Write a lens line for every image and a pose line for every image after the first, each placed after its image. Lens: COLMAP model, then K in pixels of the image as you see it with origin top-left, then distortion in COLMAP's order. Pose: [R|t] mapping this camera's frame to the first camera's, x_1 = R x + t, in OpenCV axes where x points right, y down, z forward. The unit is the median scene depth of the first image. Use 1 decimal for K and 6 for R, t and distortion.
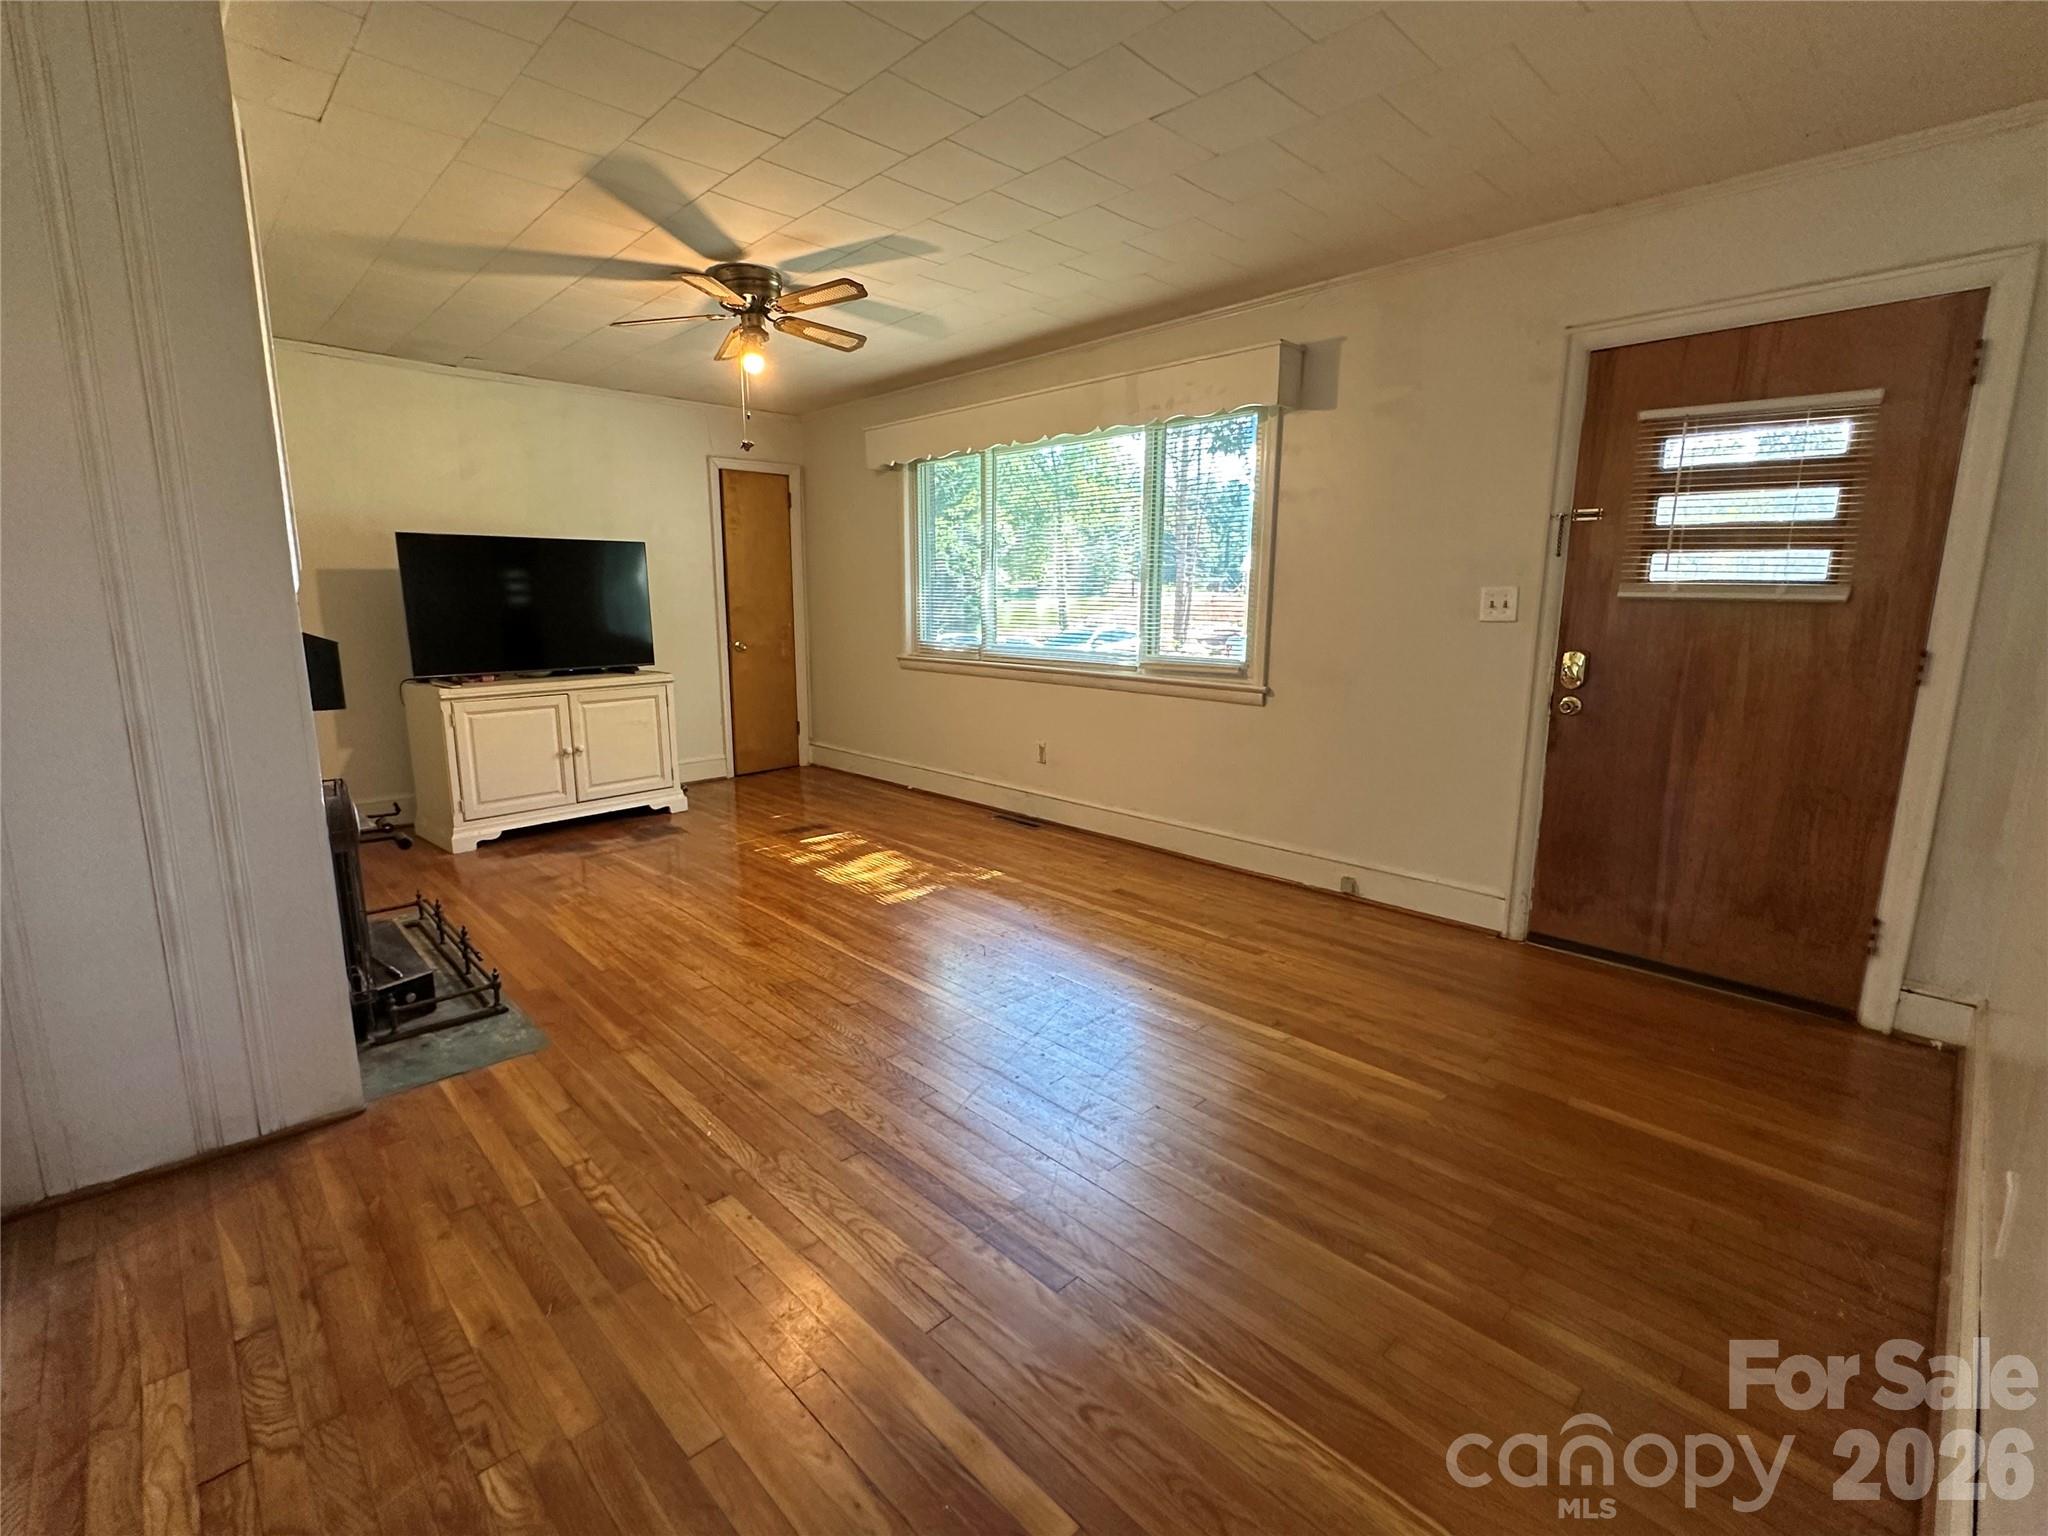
lens RADIAL K [[971.0, 0, 1012.9], [0, 971.0, 775.4], [0, 0, 1]] dist [-0.003466, -0.000144]
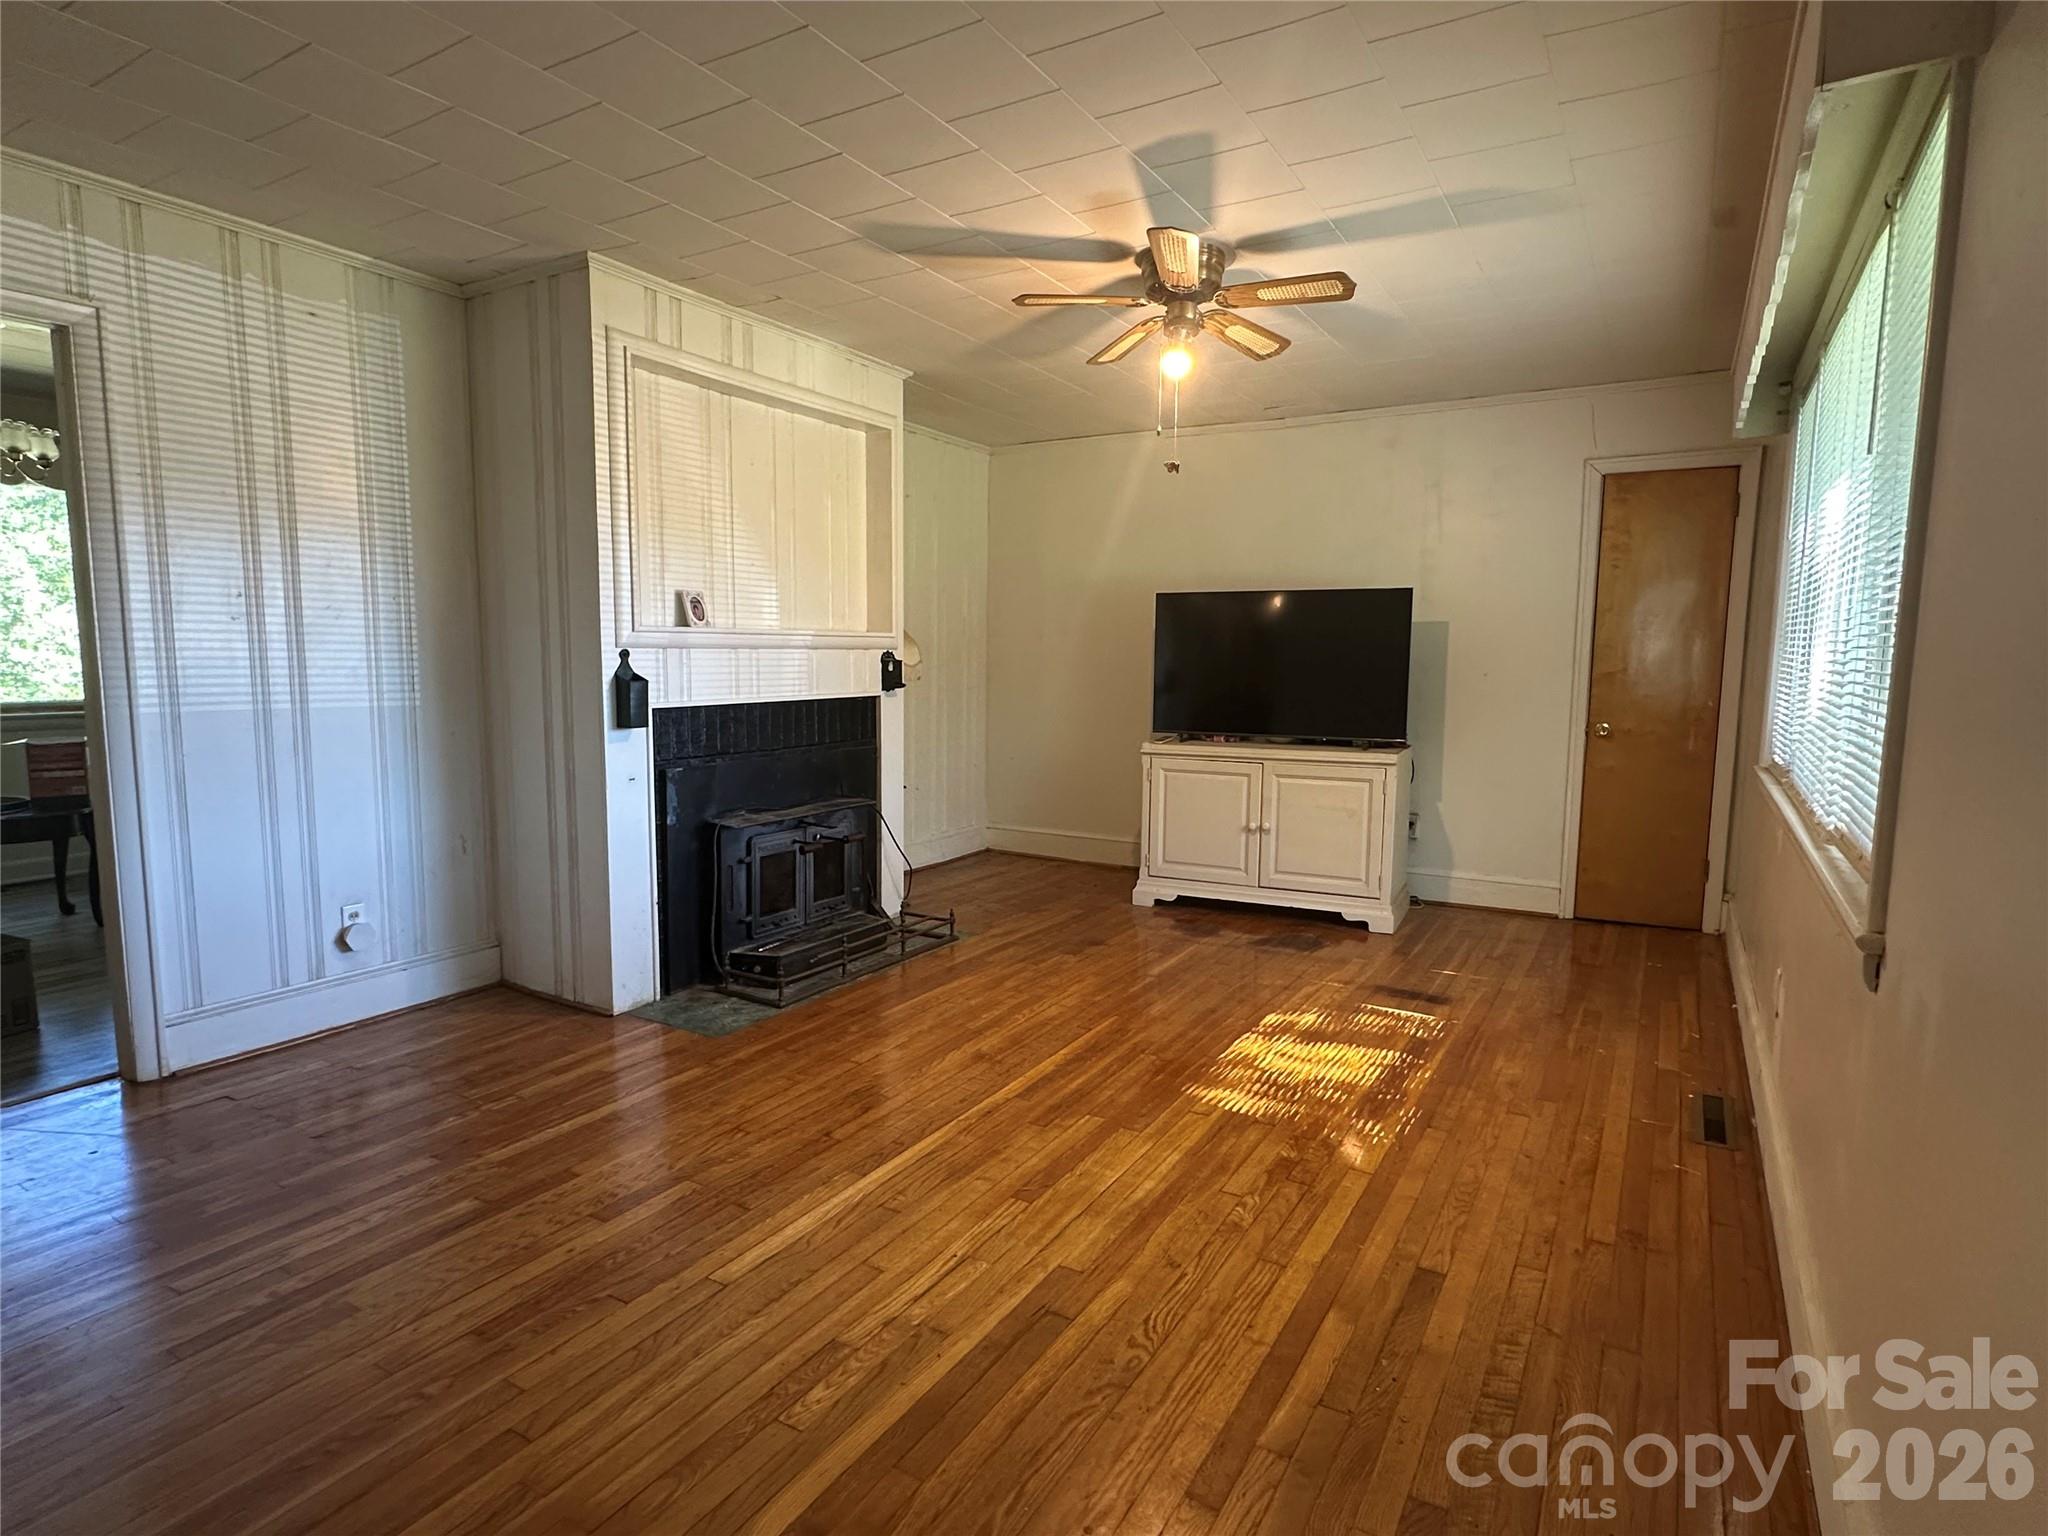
lens RADIAL K [[1106.2, 0, 1019.1], [0, 1106.2, 770.3], [0, 0, 1]] dist [-0.008055, 0.001793]
pose [[0.233176, 0.103531, -0.966908, 0.522813], [-0.182969, 0.981228, 0.060940, -0.110225], [0.955066, 0.162704, 0.247742, 0.601941]]
